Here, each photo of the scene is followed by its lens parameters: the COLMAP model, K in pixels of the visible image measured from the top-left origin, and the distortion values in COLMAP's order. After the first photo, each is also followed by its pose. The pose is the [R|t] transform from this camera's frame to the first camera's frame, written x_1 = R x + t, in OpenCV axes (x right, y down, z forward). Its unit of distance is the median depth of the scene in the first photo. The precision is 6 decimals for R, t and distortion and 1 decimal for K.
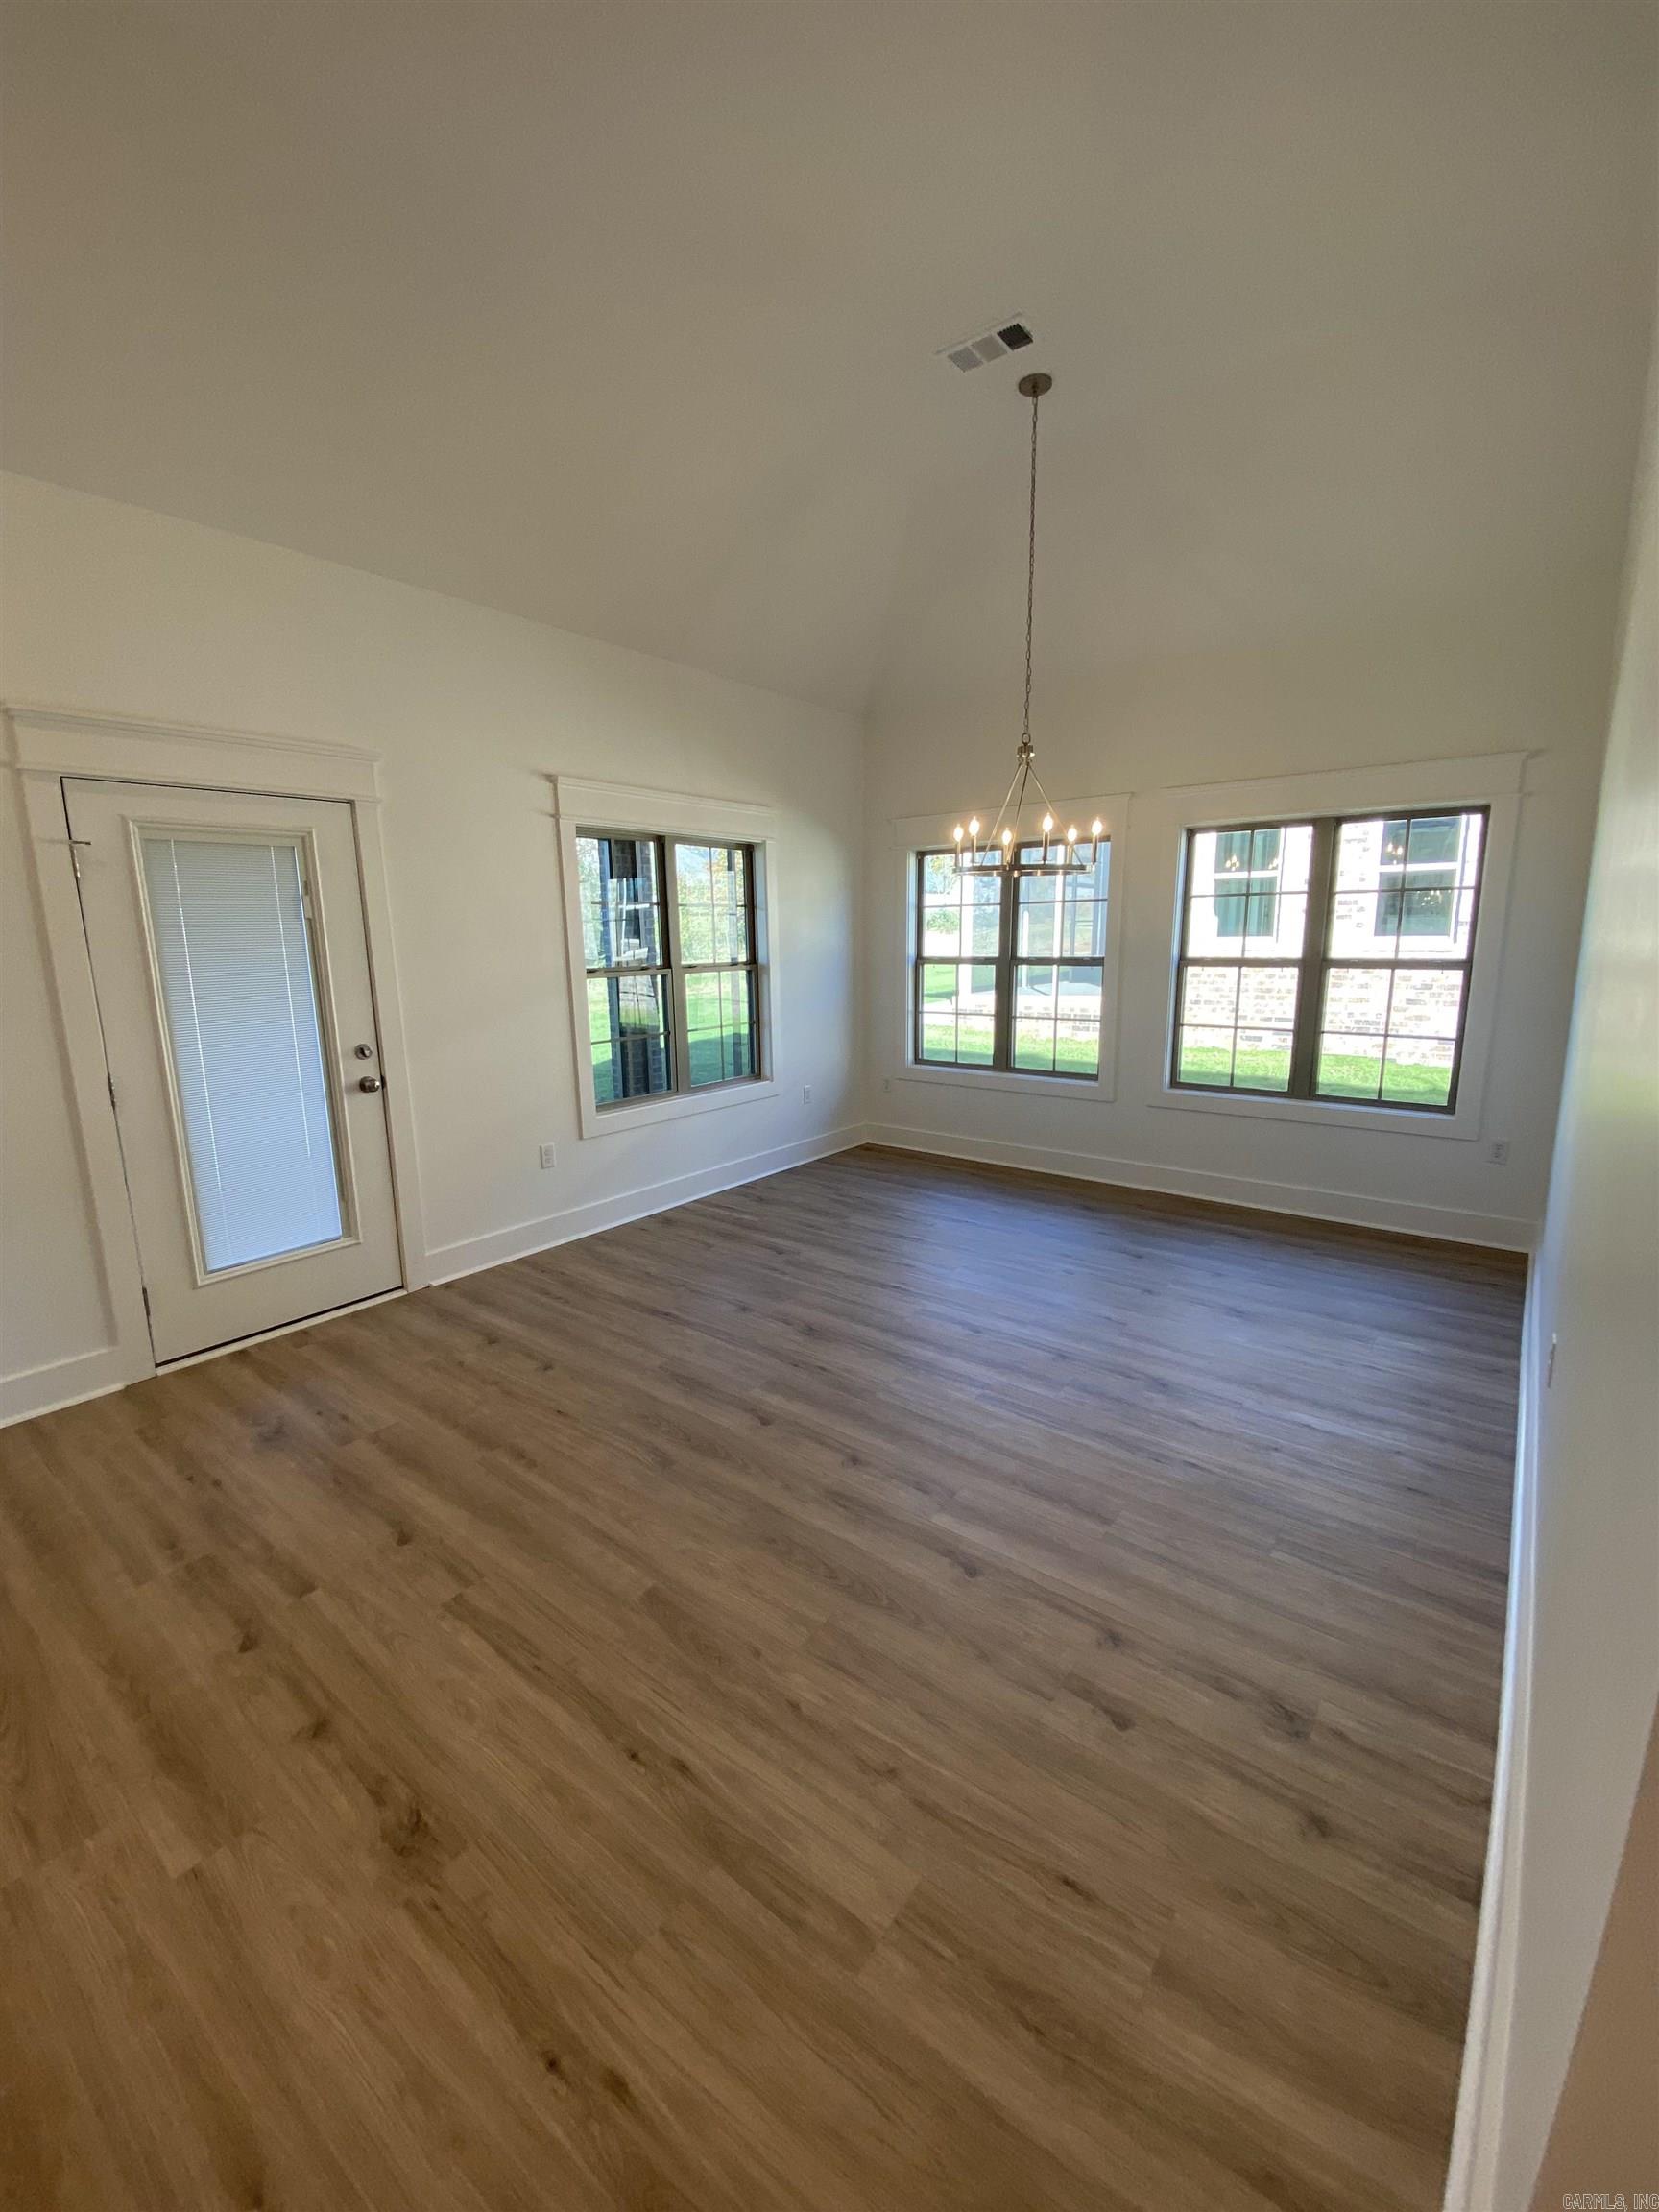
lens RADIAL K [[902.6, 0, 829.5], [0, 902.6, 1106.0], [0, 0, 1]] dist [-0.000200, -0.000030]
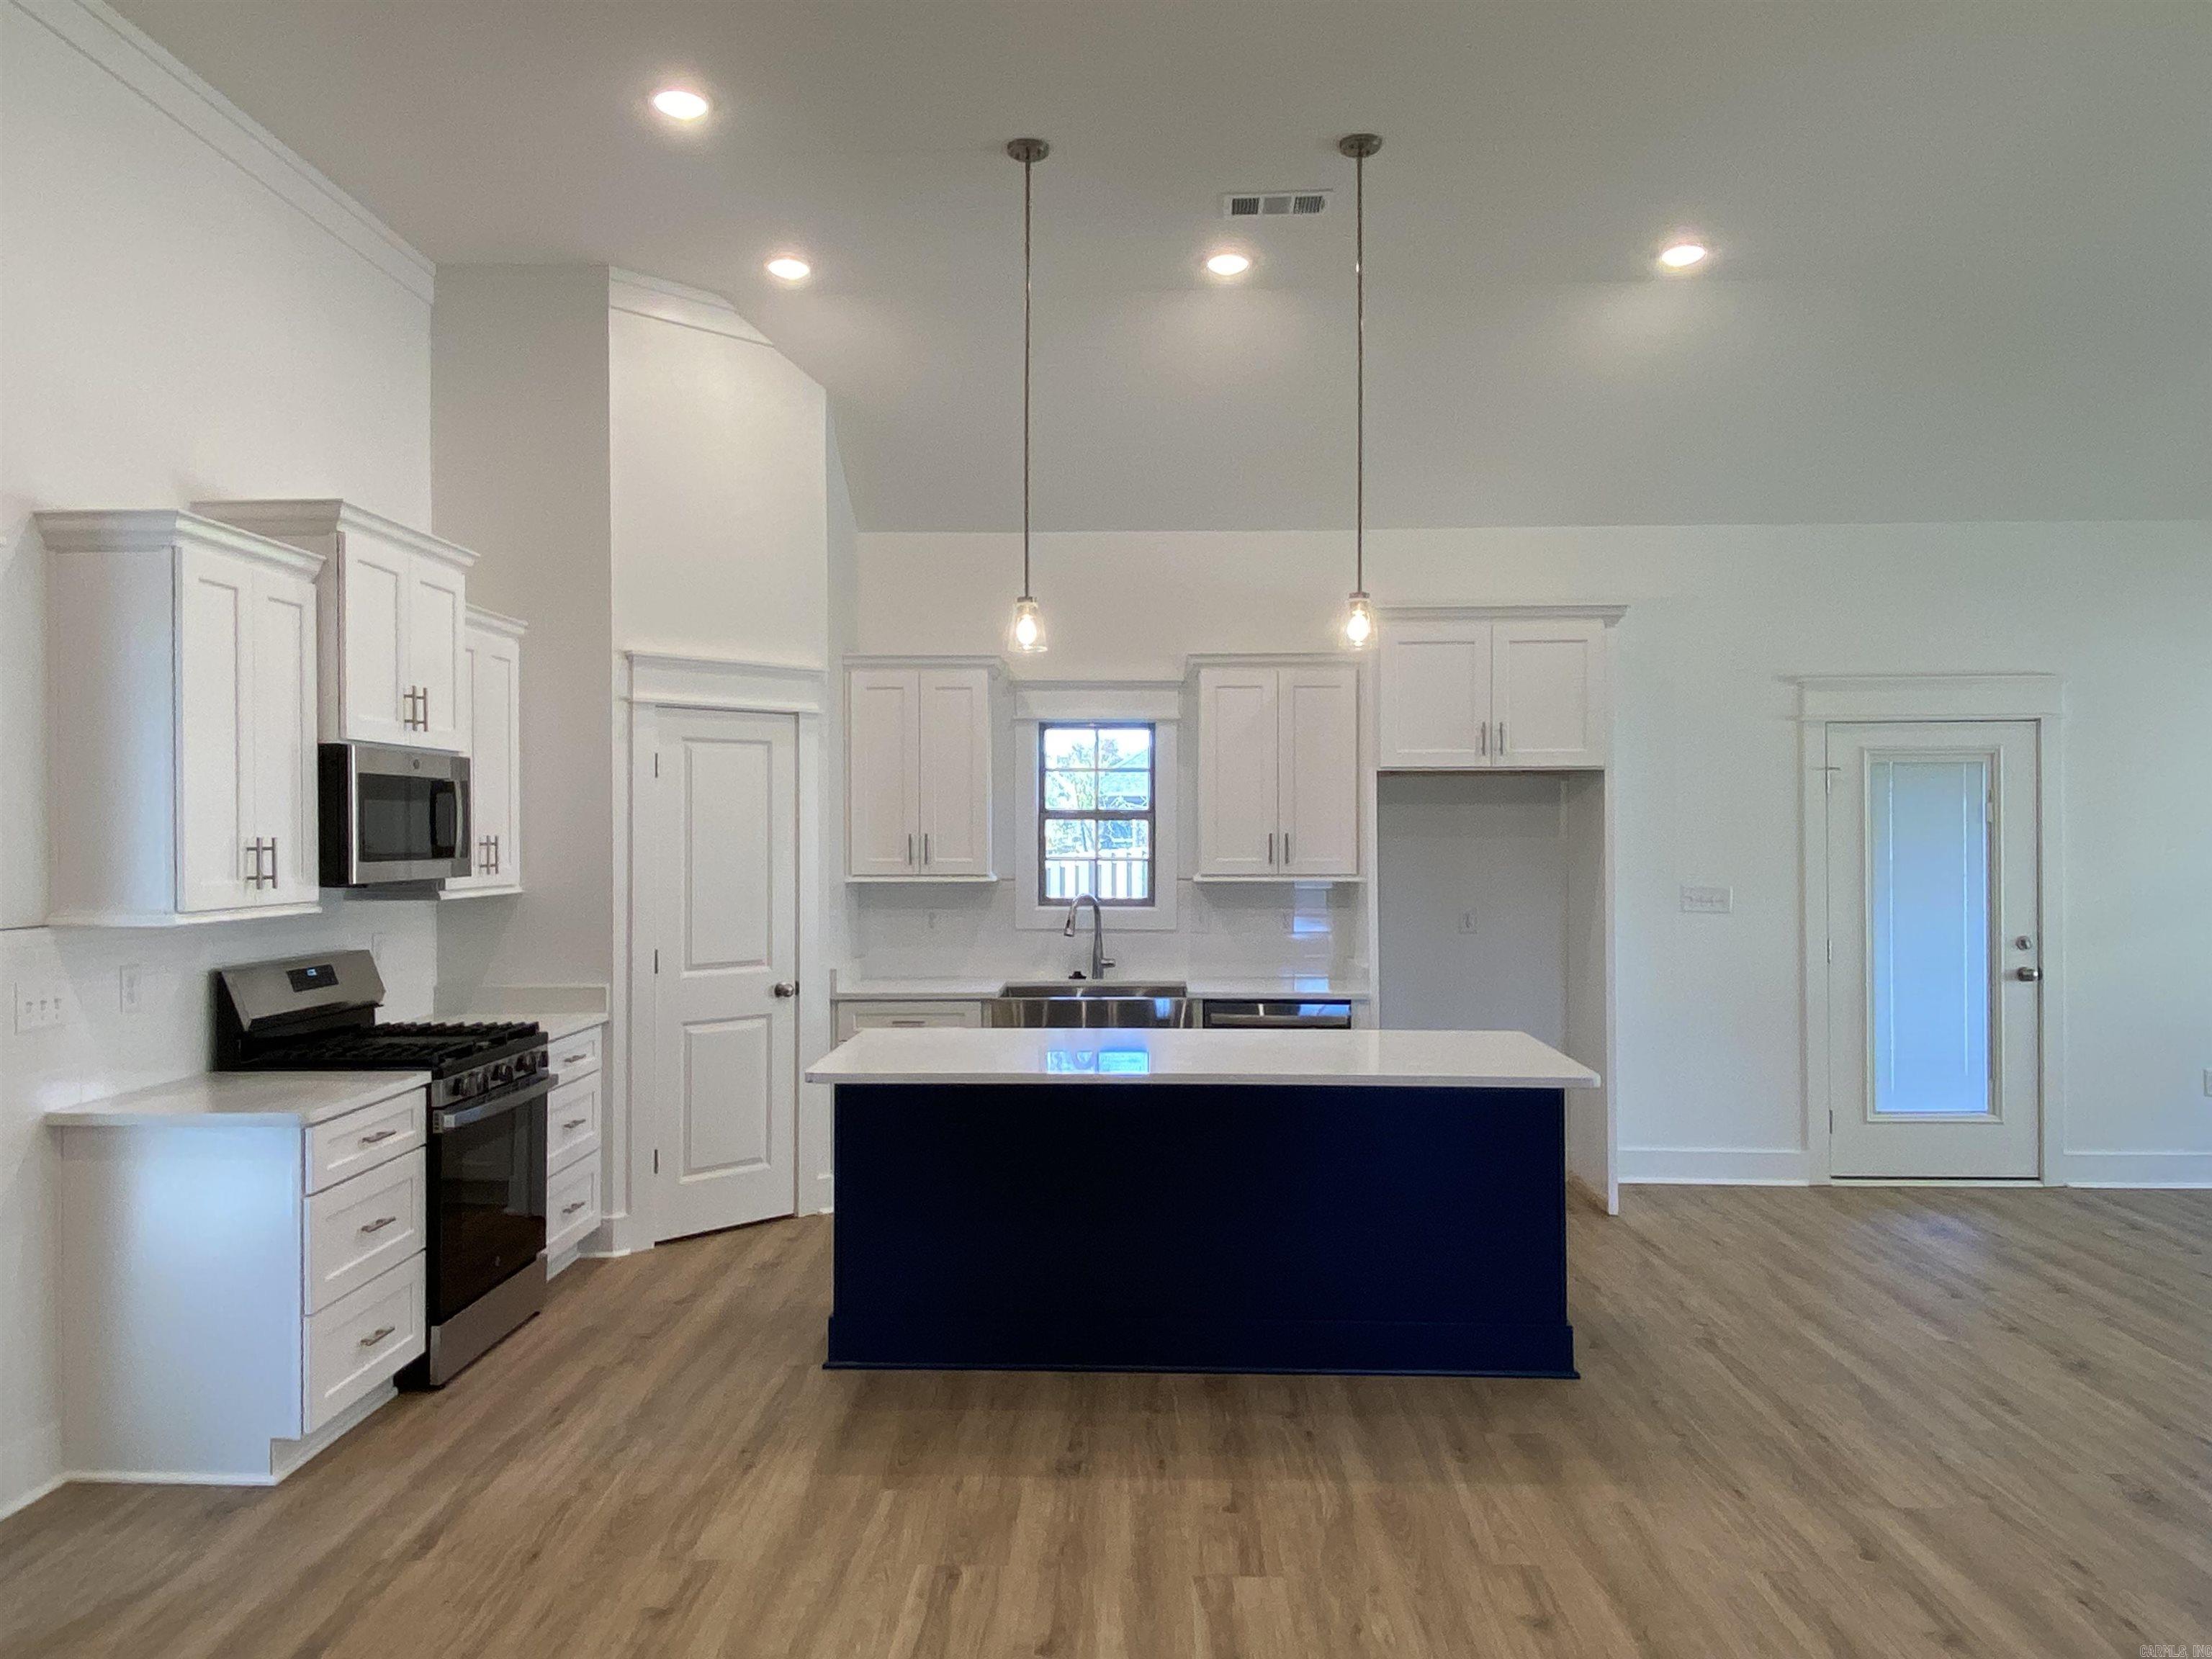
lens RADIAL K [[1532.4, 0, 1106.0], [0, 1532.4, 829.5], [0, 0, 1]] dist [0.095956, -0.132983]
pose [[0.591962, 0.002450, -0.805962, 0.352938], [-0.160089, 0.980427, -0.114602, 0.207695], [0.789907, 0.196865, 0.580768, -1.030470]]
